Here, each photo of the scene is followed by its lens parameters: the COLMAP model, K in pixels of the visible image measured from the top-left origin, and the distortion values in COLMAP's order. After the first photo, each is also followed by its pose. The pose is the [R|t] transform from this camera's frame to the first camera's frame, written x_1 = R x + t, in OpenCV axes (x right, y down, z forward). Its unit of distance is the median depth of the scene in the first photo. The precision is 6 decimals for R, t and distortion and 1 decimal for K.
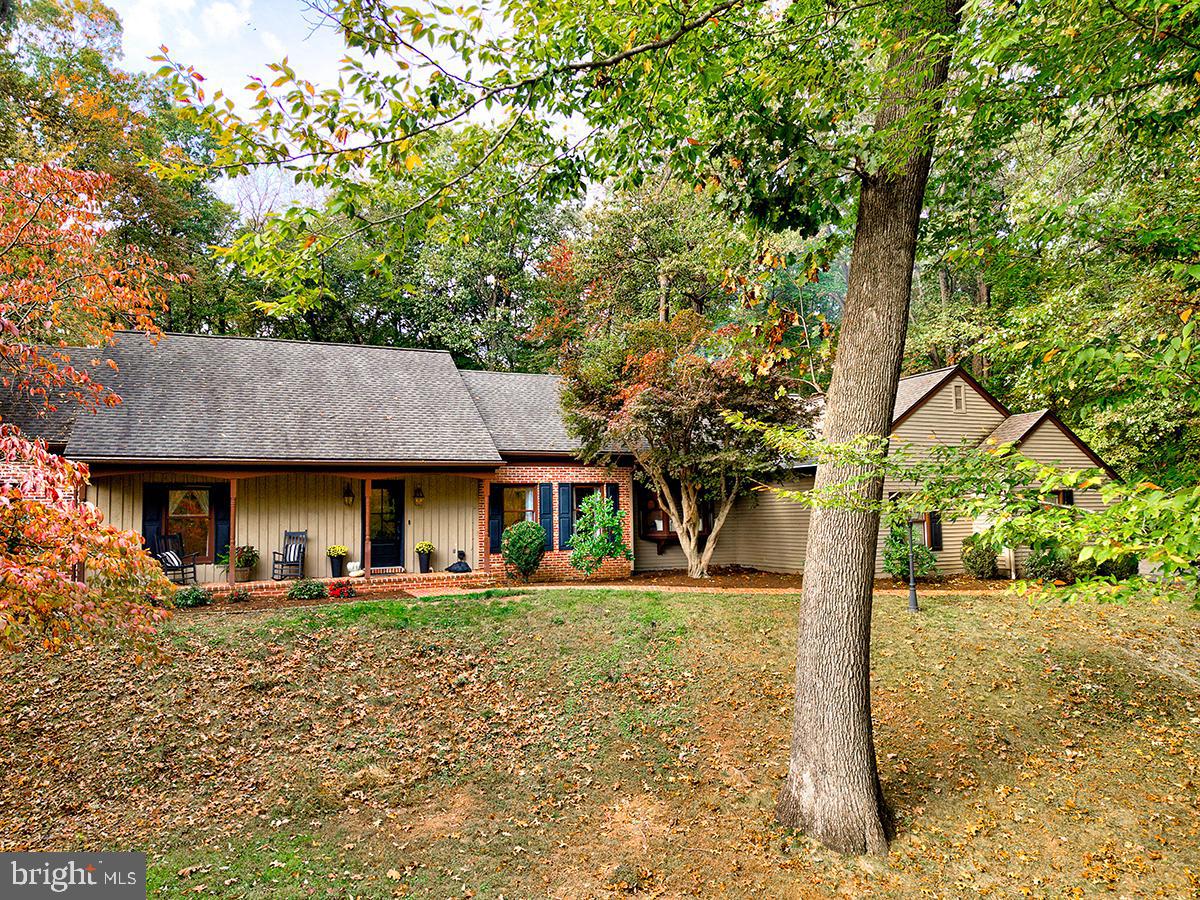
lens RADIAL K [[931.4, 0, 600.0], [0, 931.4, 450.0], [0, 0, 1]] dist [0.024572, -0.010490]
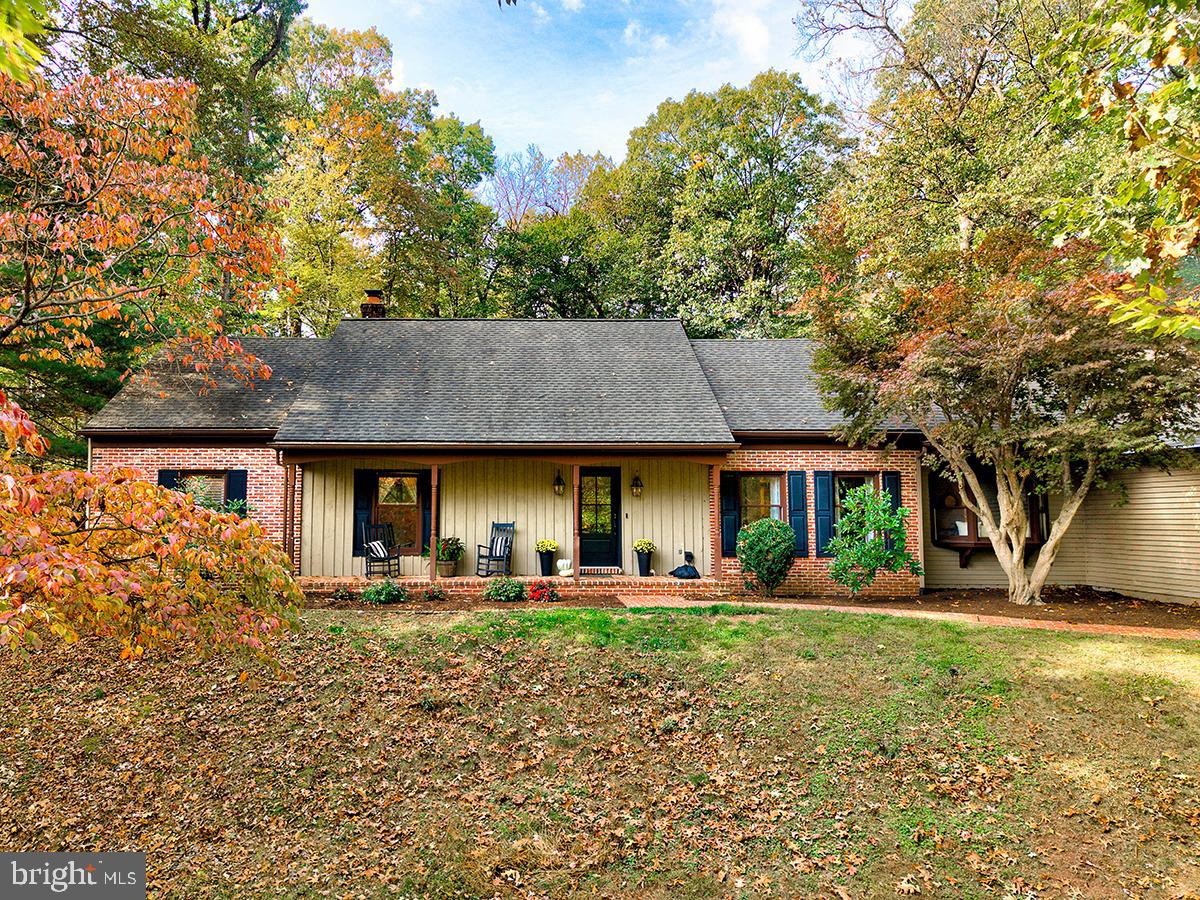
lens RADIAL K [[901.7, 0, 479.3], [0, 901.7, 444.7], [0, 0, 1]] dist [0.031118, -0.018909]
pose [[0.910401, -0.012191, -0.413548, 0.017911], [0.011339, 0.999926, -0.004515, 0.017543], [0.413572, -0.000578, 0.910471, 0.241046]]
